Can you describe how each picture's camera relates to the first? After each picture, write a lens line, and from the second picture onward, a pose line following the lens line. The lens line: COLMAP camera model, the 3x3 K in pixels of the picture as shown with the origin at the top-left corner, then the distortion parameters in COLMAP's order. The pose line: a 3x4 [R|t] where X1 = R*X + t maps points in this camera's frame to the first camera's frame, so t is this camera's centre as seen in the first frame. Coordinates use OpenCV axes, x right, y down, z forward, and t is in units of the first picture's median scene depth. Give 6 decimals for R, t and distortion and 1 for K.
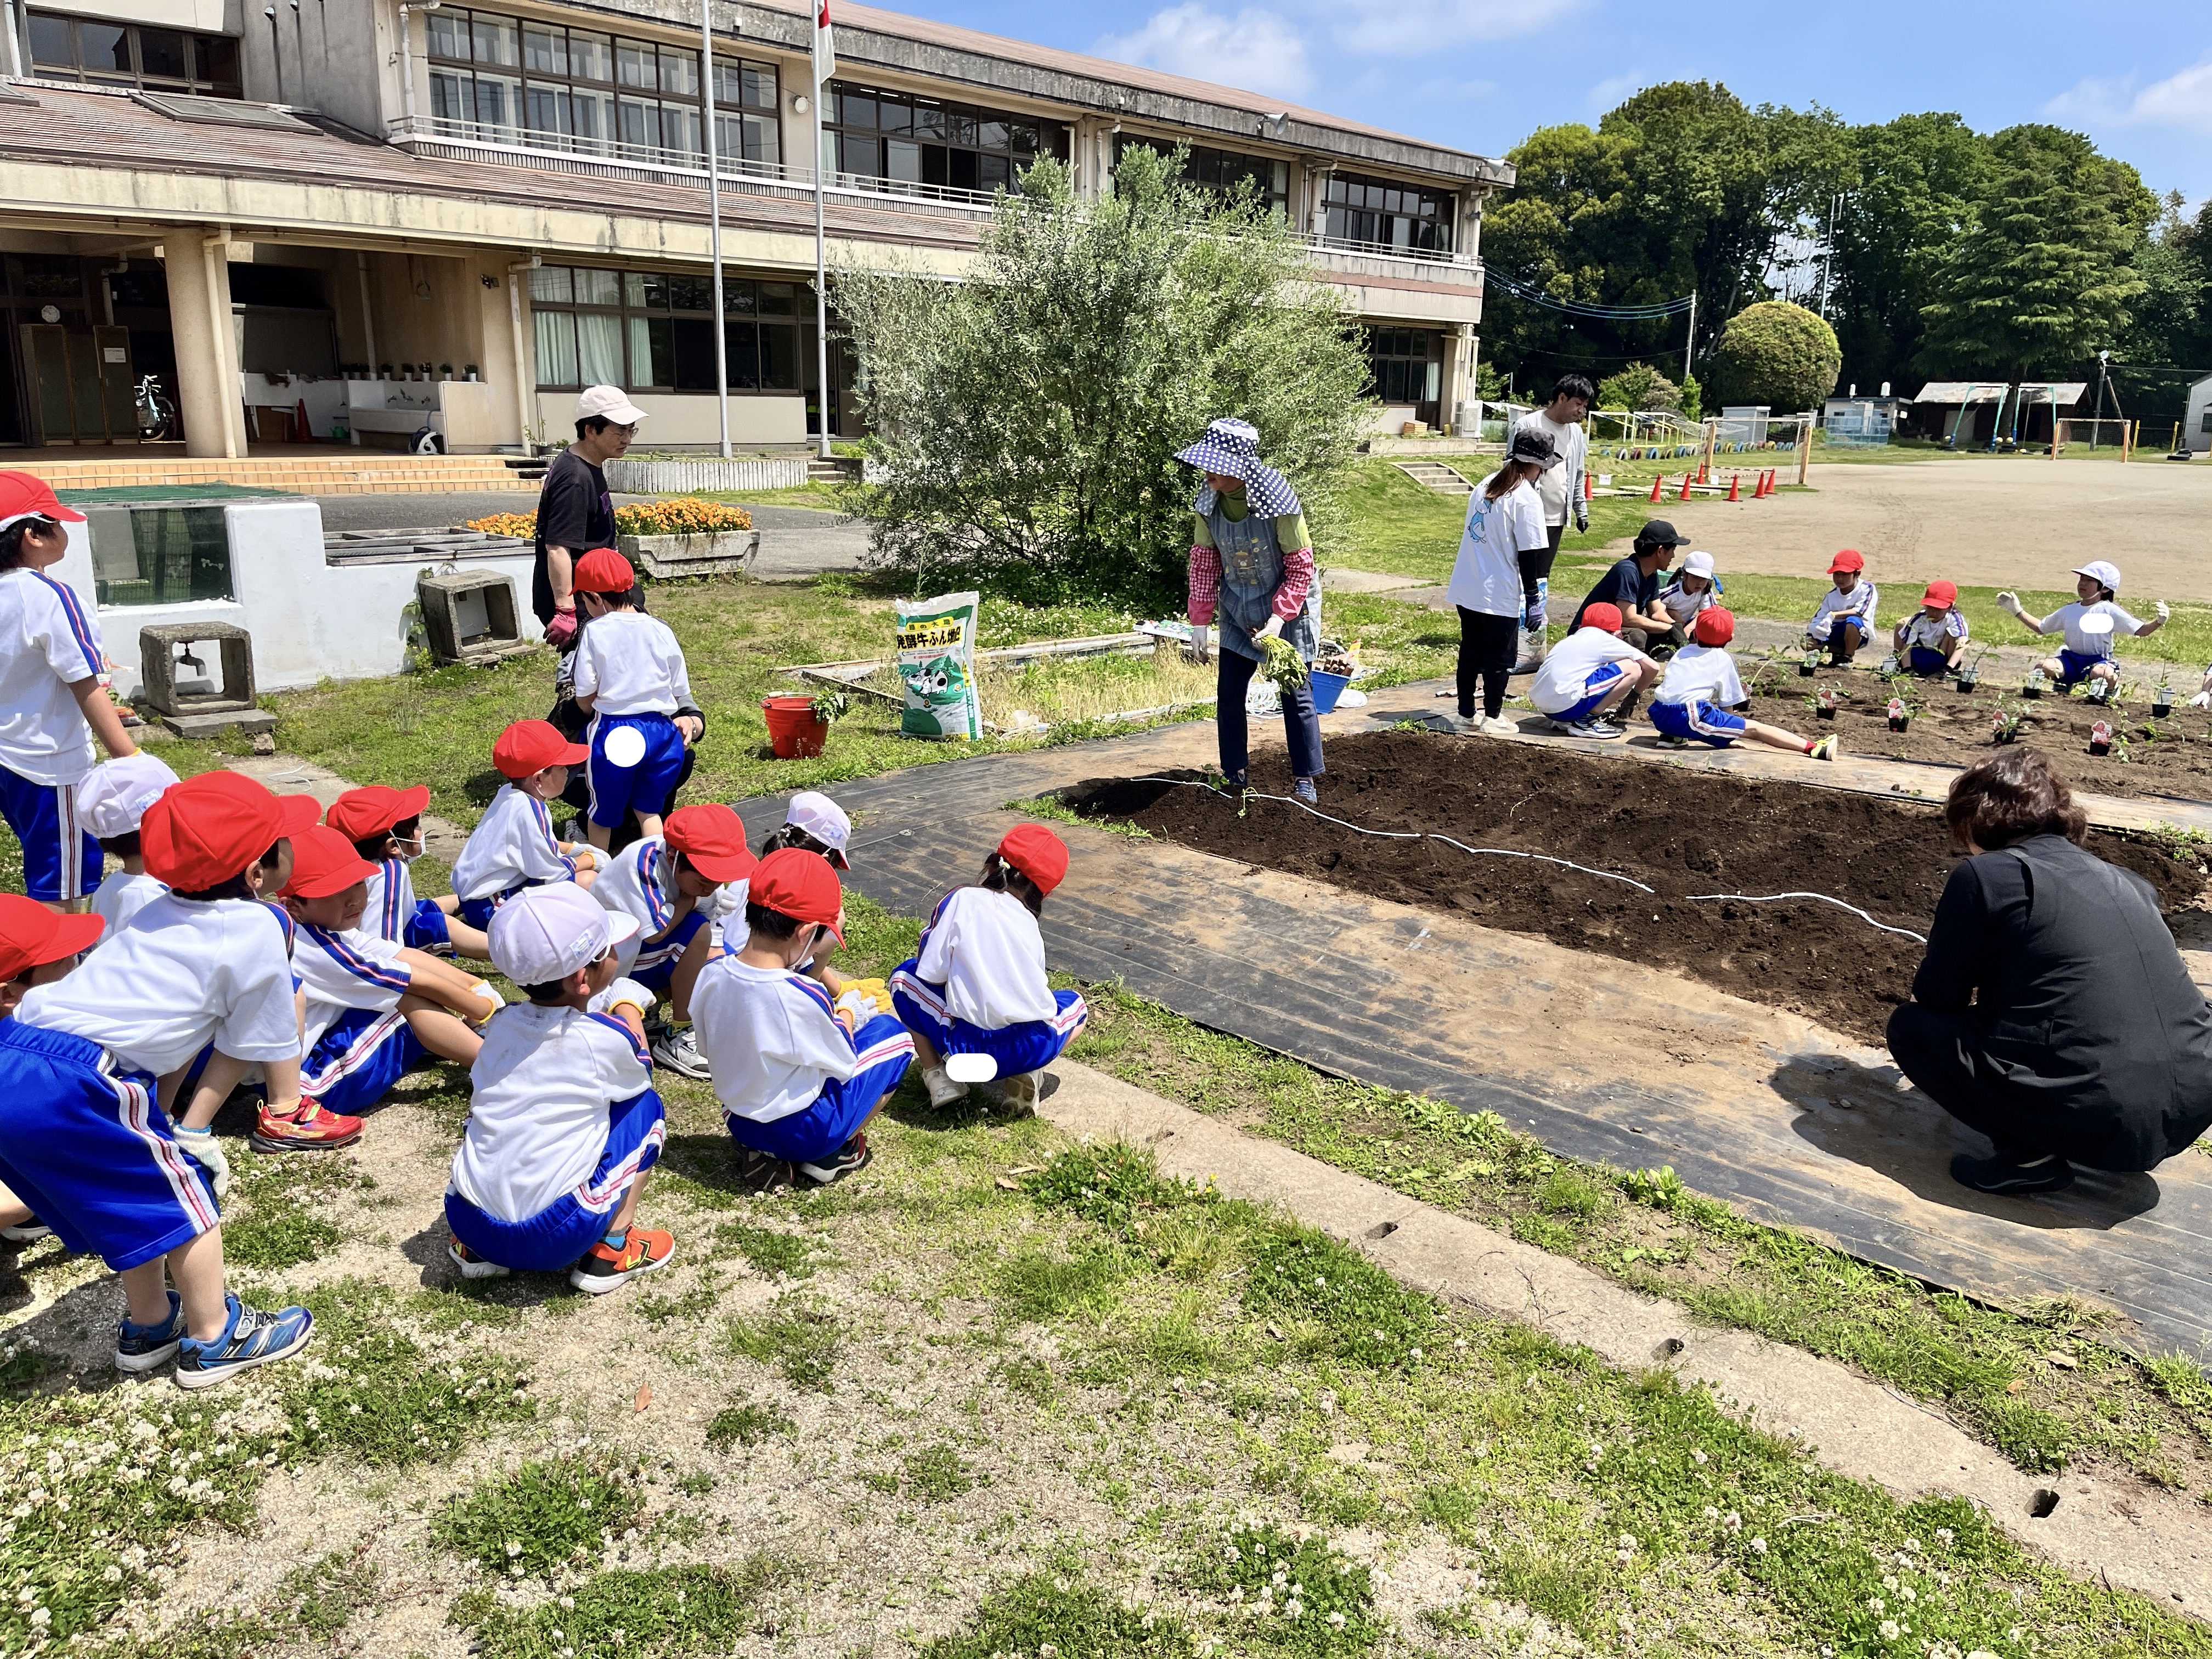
lens RADIAL K [[1676.5, 0, 1089.4], [0, 1676.5, 828.8], [0, 0, 1]] dist [0.053954, -0.091430]
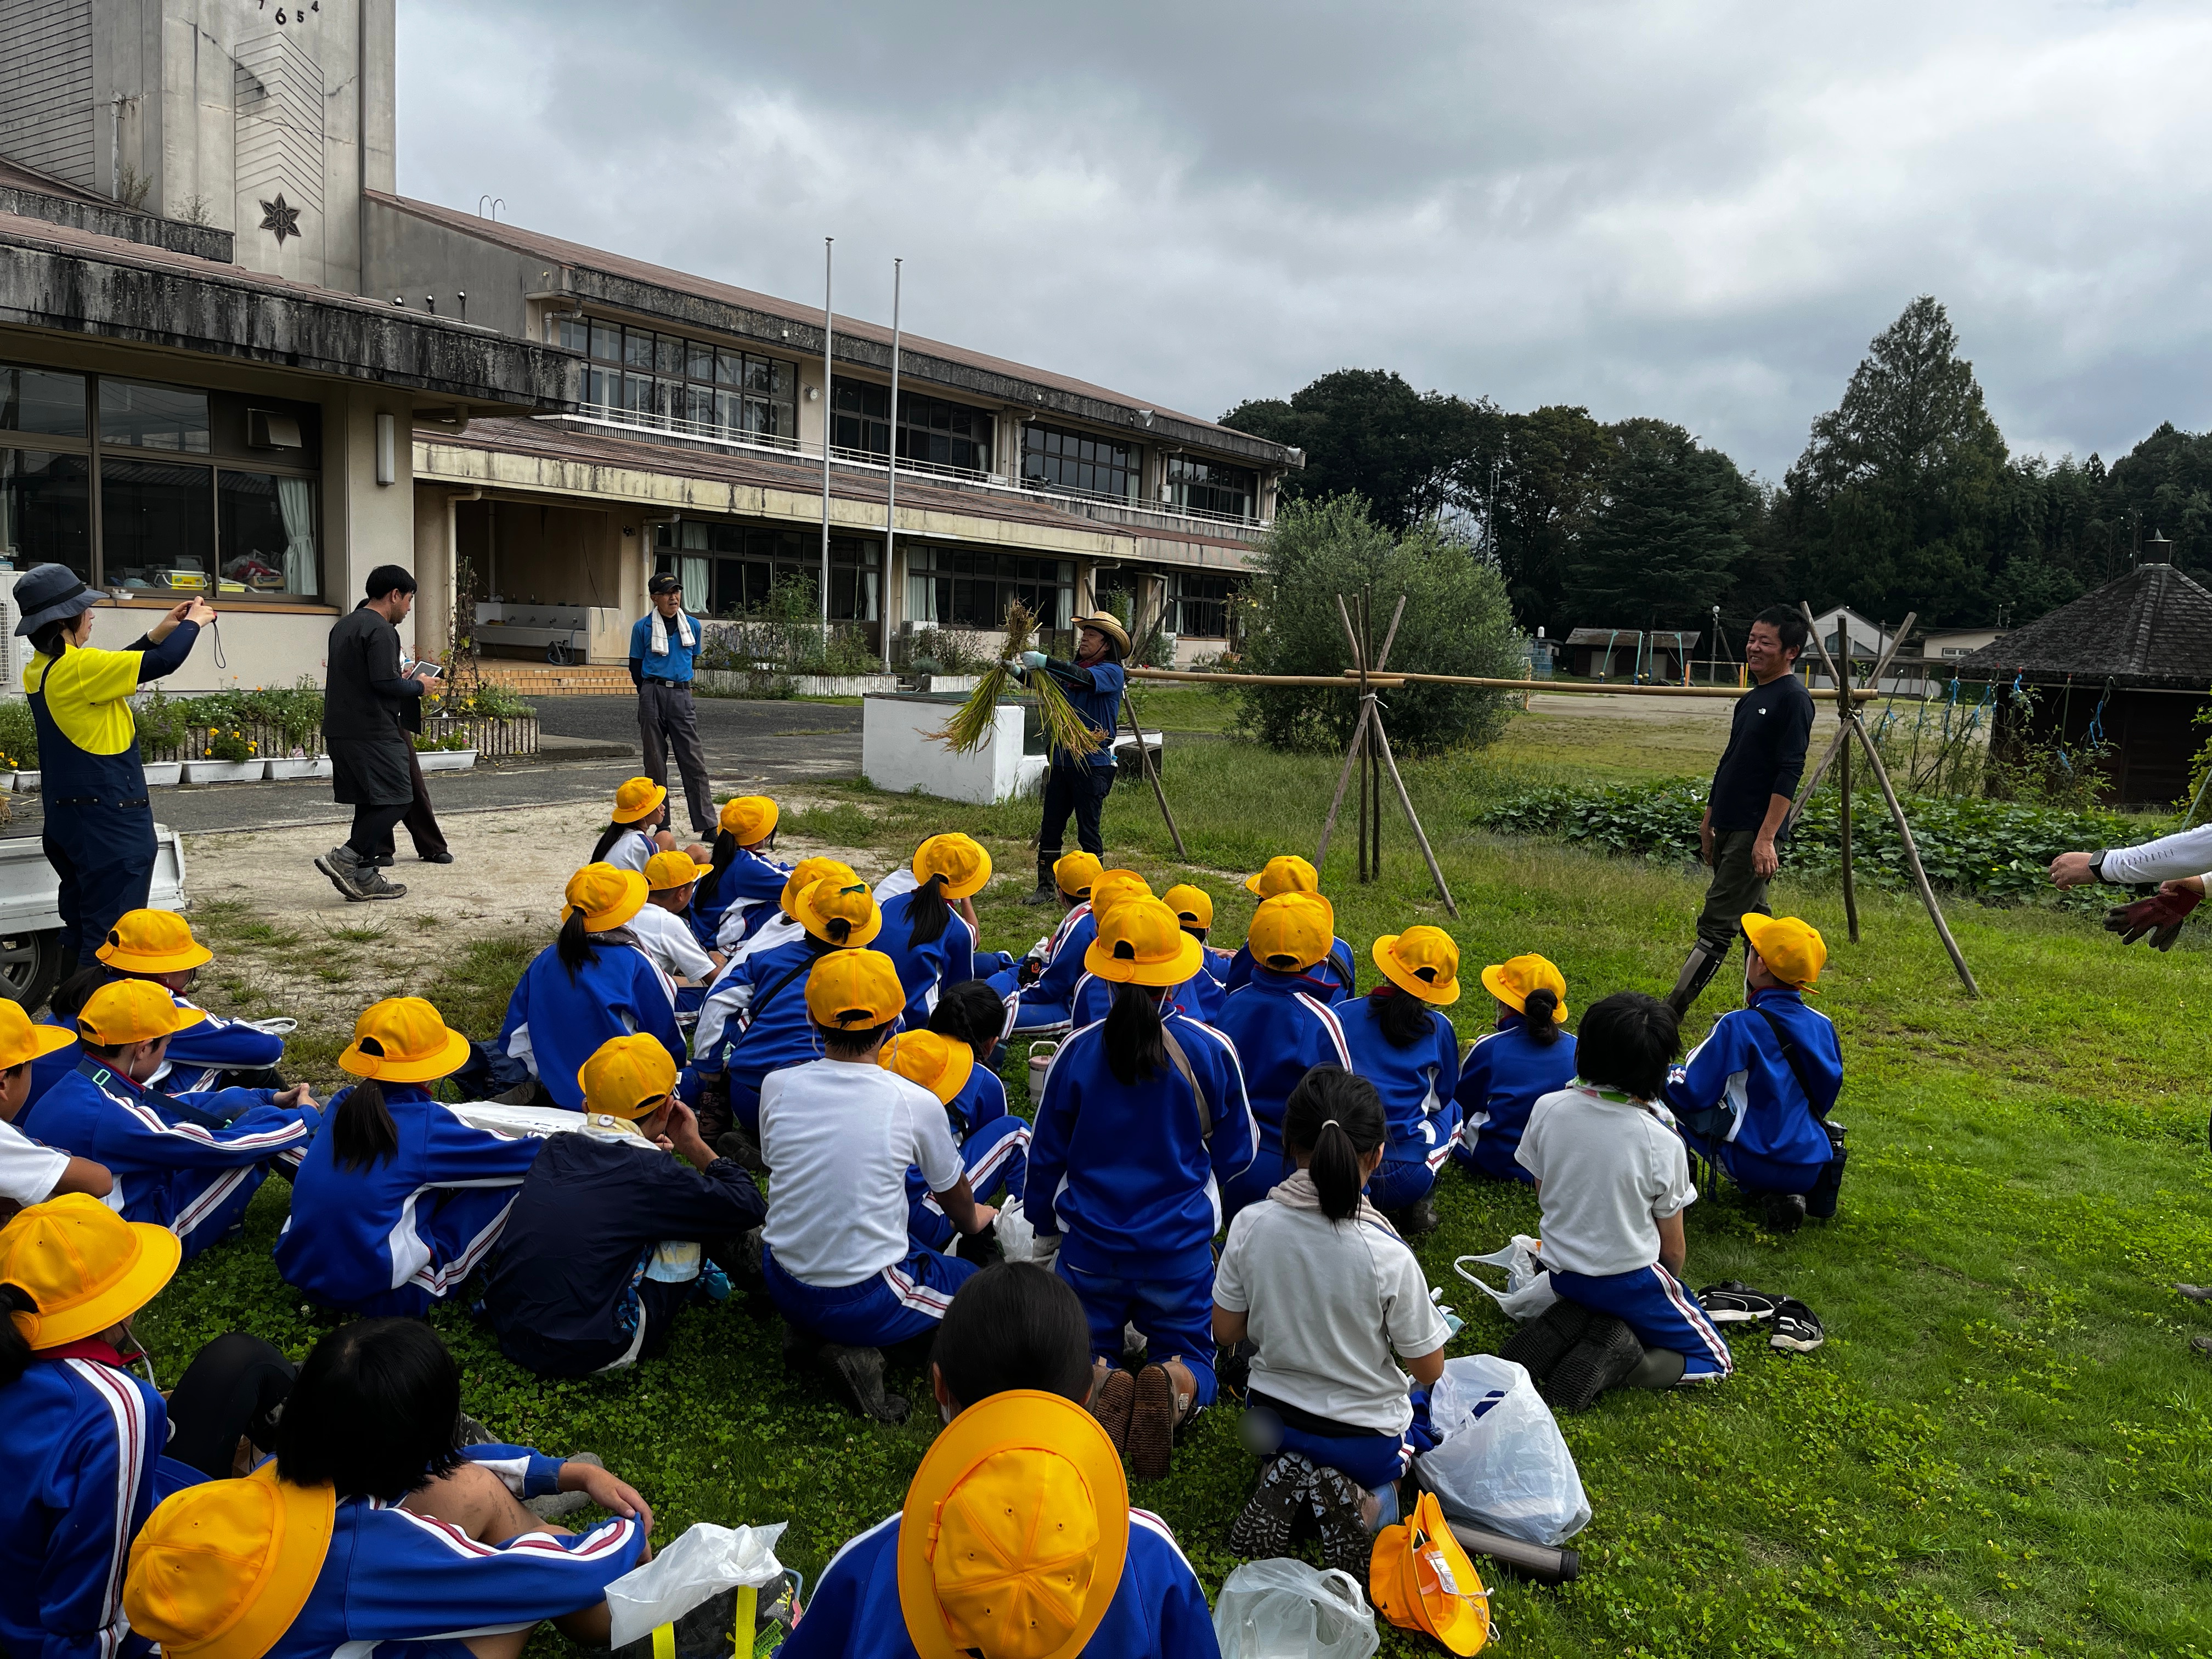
lens RADIAL K [[1676.5, 0, 1140.3], [0, 1676.5, 838.3], [0, 0, 1]] dist [0.053954, -0.091430]
pose [[0.976650, -0.004834, 0.214783, -0.203782], [0.031373, 0.992239, -0.120323, 0.052445], [-0.212535, 0.124252, 0.969222, -0.213139]]
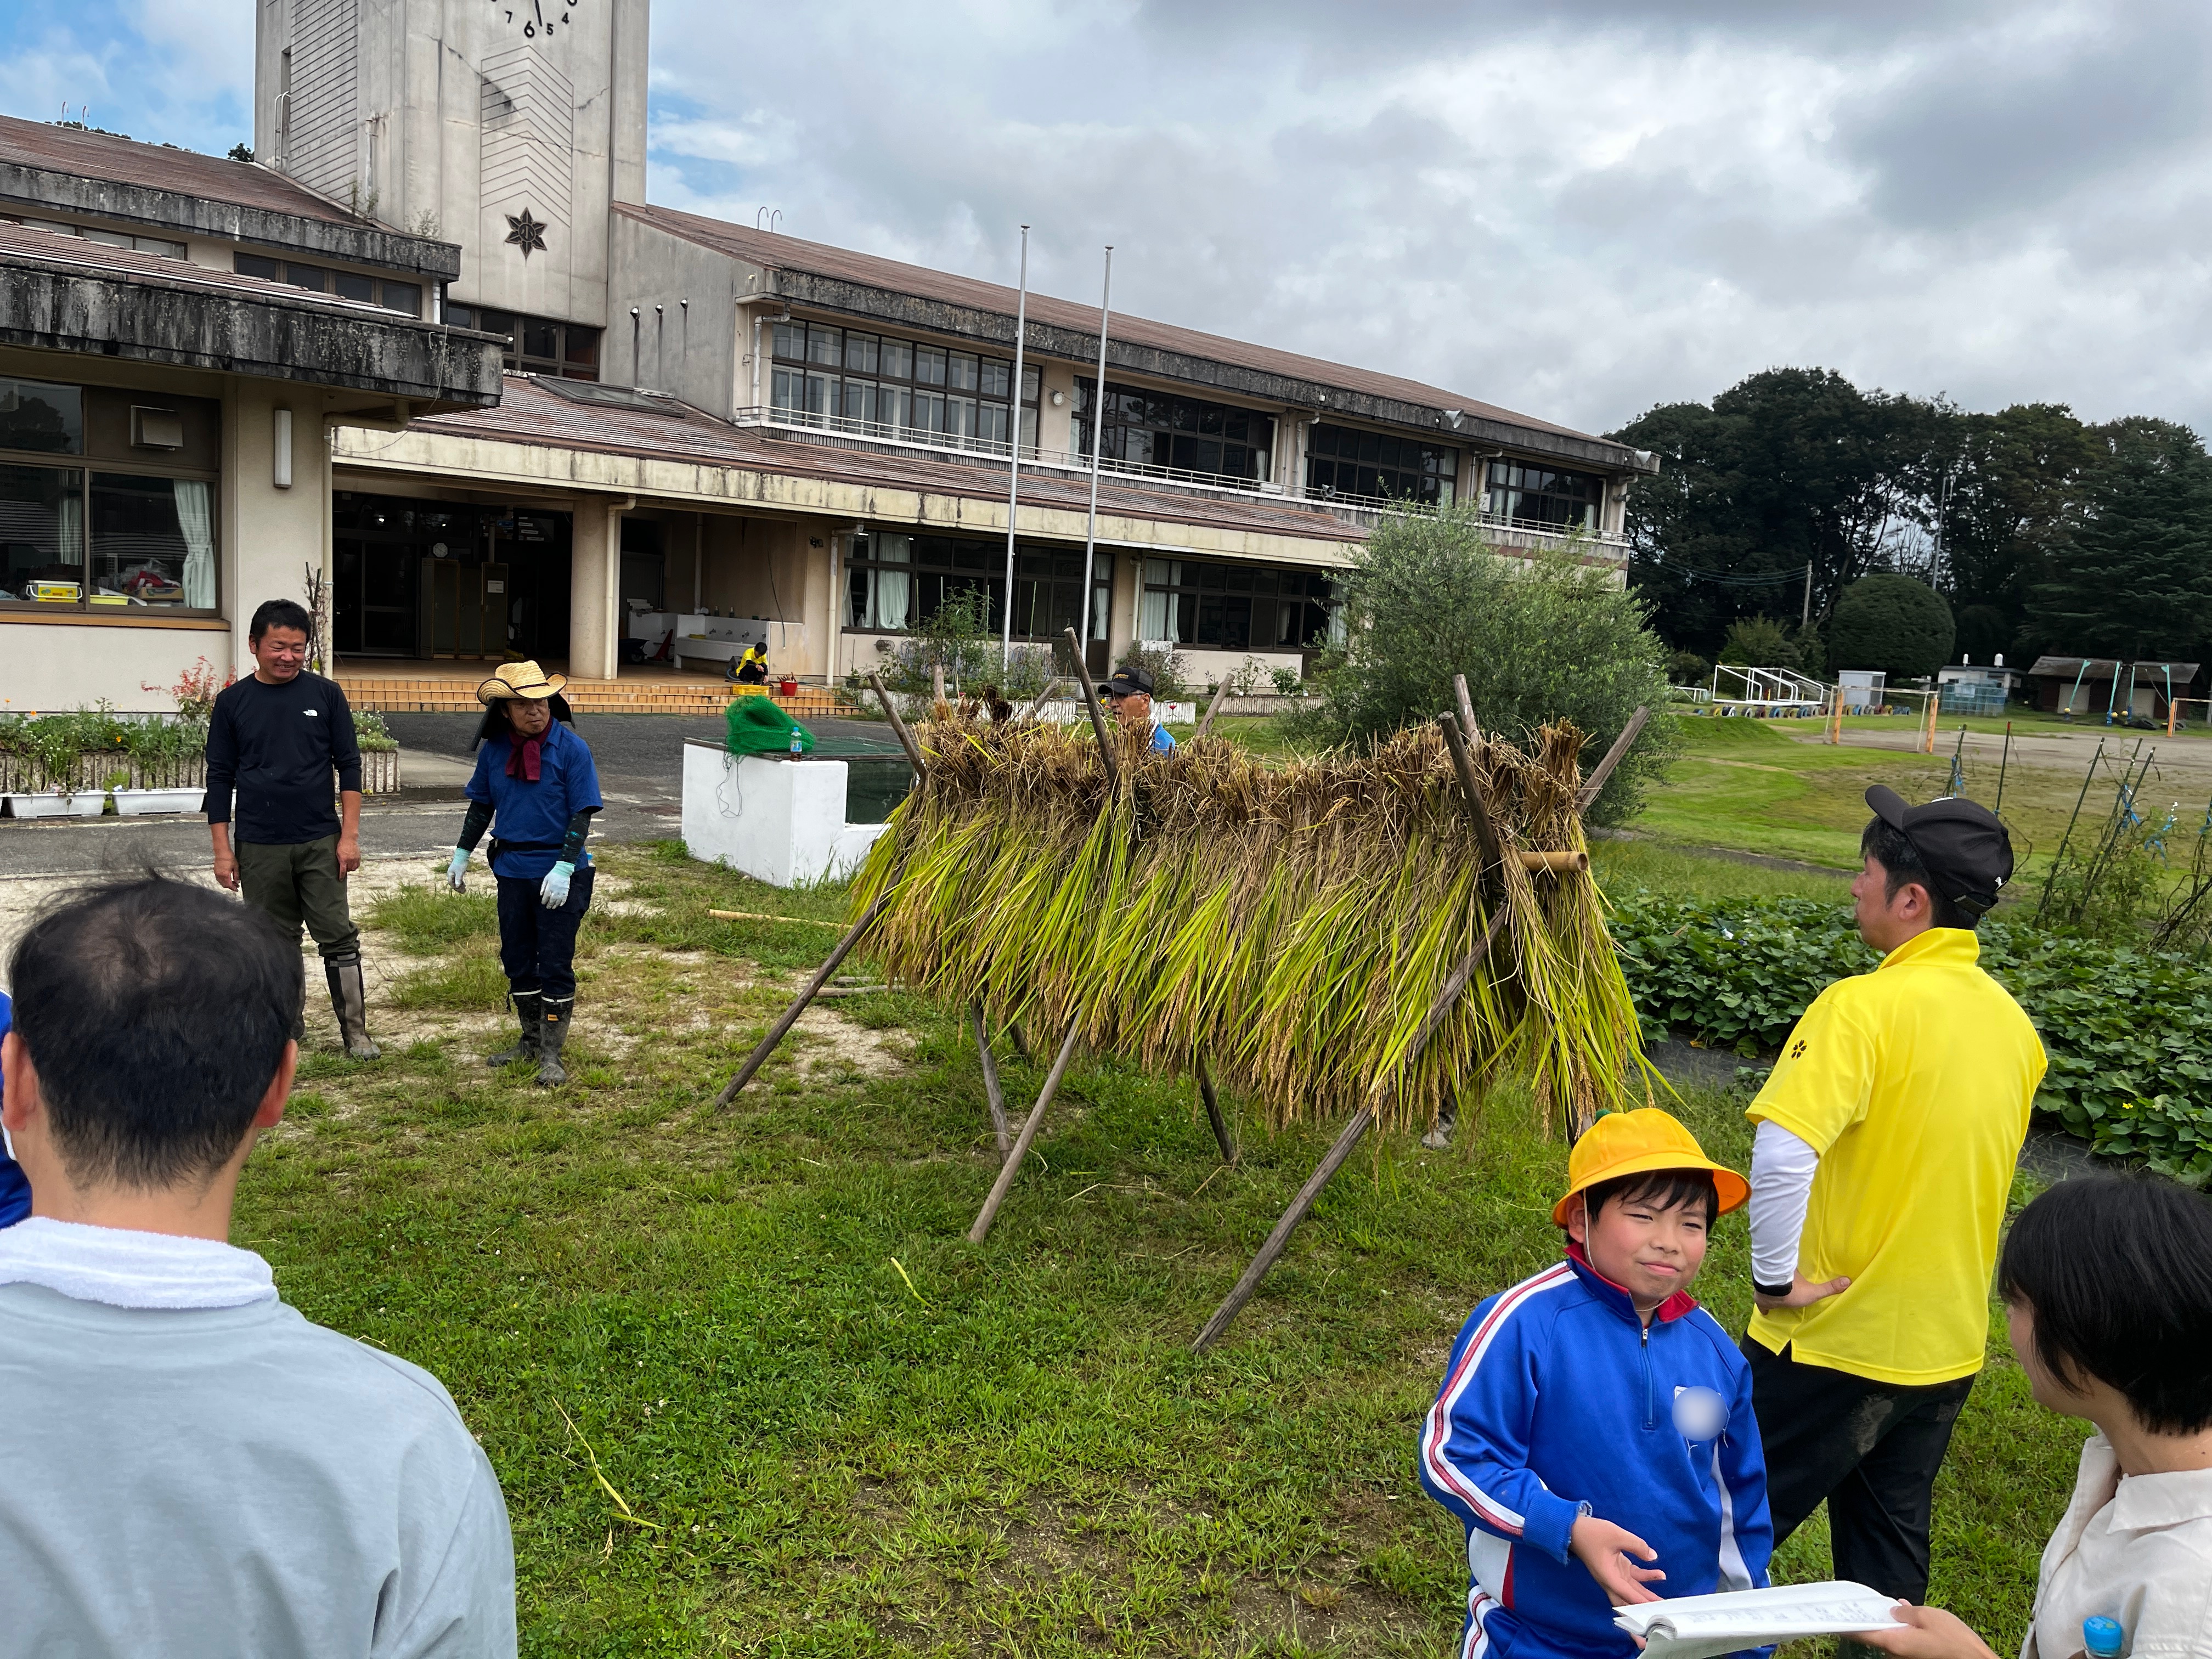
lens RADIAL K [[1676.5, 0, 1115.6], [0, 1676.5, 834.7], [0, 0, 1]] dist [0.053954, -0.091430]
pose [[0.997935, 0.045368, -0.045472, -0.063740], [-0.050839, 0.990542, -0.127440, 0.018511], [0.039260, 0.129489, 0.990803, -0.118156]]
